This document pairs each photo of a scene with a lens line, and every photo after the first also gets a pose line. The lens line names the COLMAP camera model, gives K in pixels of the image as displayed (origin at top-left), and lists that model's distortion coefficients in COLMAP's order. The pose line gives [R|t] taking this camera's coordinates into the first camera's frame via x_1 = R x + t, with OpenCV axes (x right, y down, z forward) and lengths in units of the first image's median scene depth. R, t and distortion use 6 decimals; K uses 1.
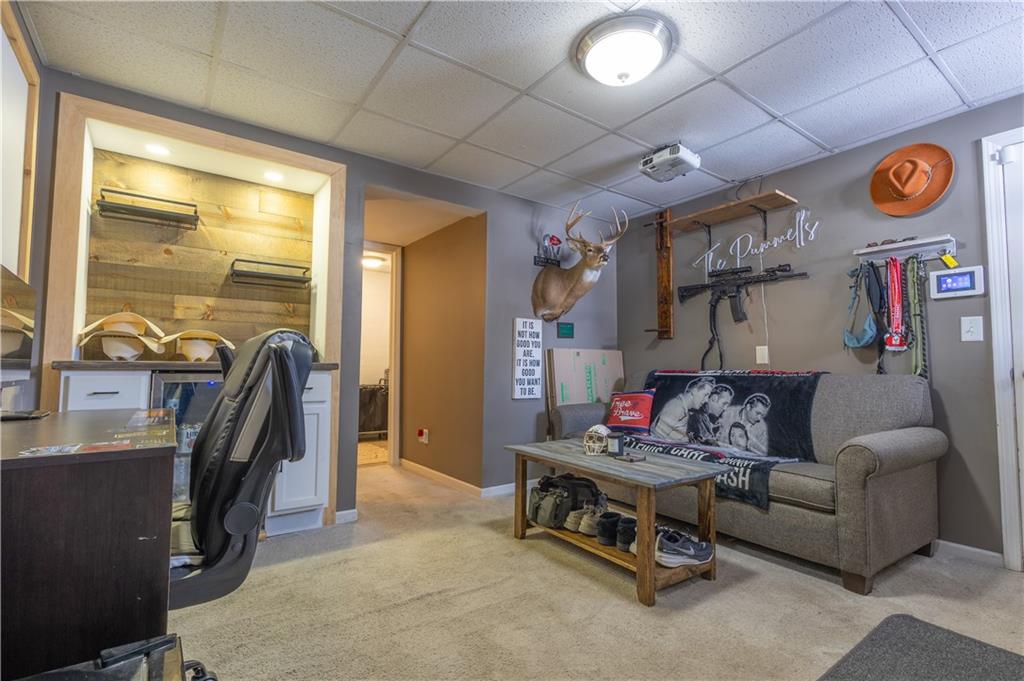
lens RADIAL K [[474.6, 0, 509.5], [0, 474.6, 340.6], [0, 0, 1]] dist [0.009543, 0.000177]
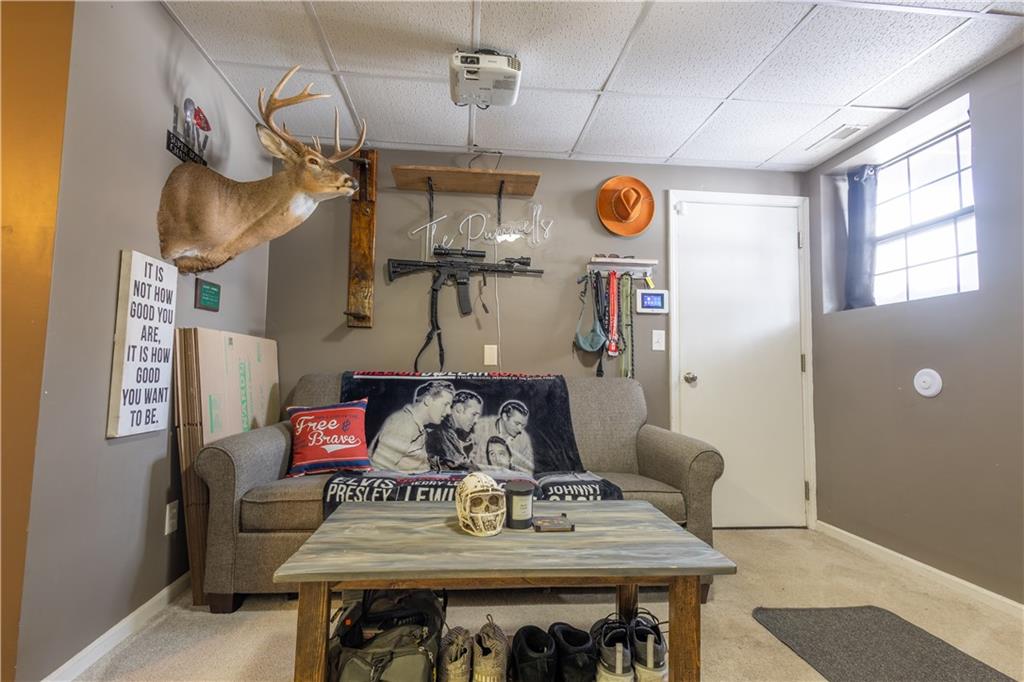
lens RADIAL K [[474.6, 0, 508.8], [0, 474.6, 341.5], [0, 0, 1]] dist [0.009543, 0.000177]
pose [[0.500017, 0.059602, 0.863962, -0.205995], [-0.062648, 0.997505, -0.032557, 0.031281], [-0.863747, -0.037846, 0.502503, 0.528447]]
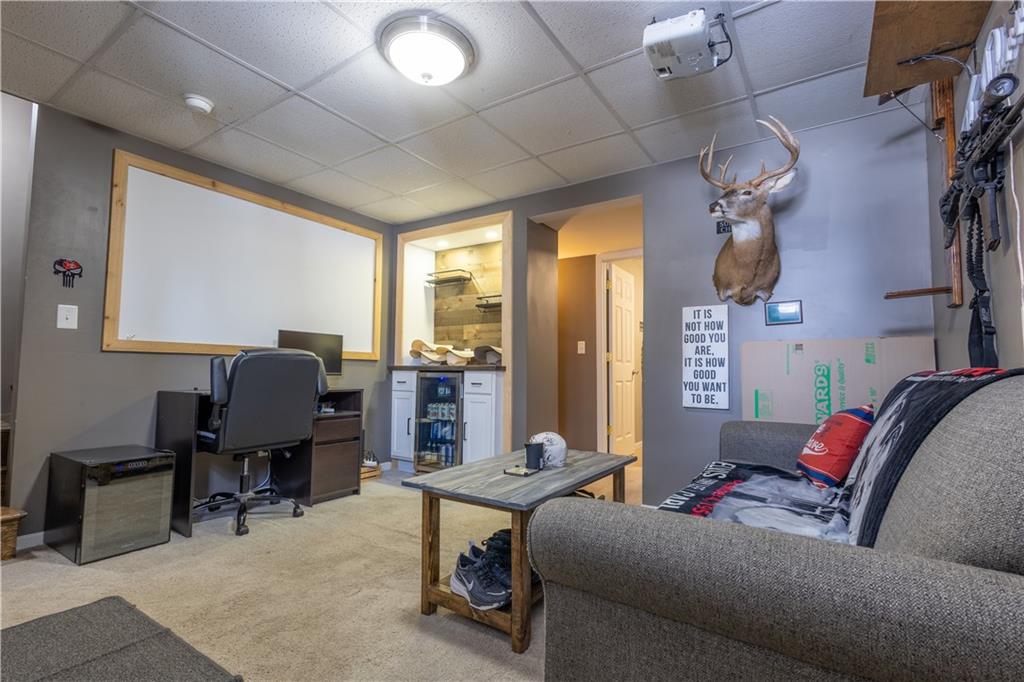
lens RADIAL K [[474.6, 0, 512.4], [0, 474.6, 340.3], [0, 0, 1]] dist [0.009543, 0.000177]
pose [[0.355102, -0.063178, -0.932690, 0.736263], [0.051303, 0.997527, -0.048037, 0.036075], [0.933419, -0.030792, 0.357465, 0.479125]]
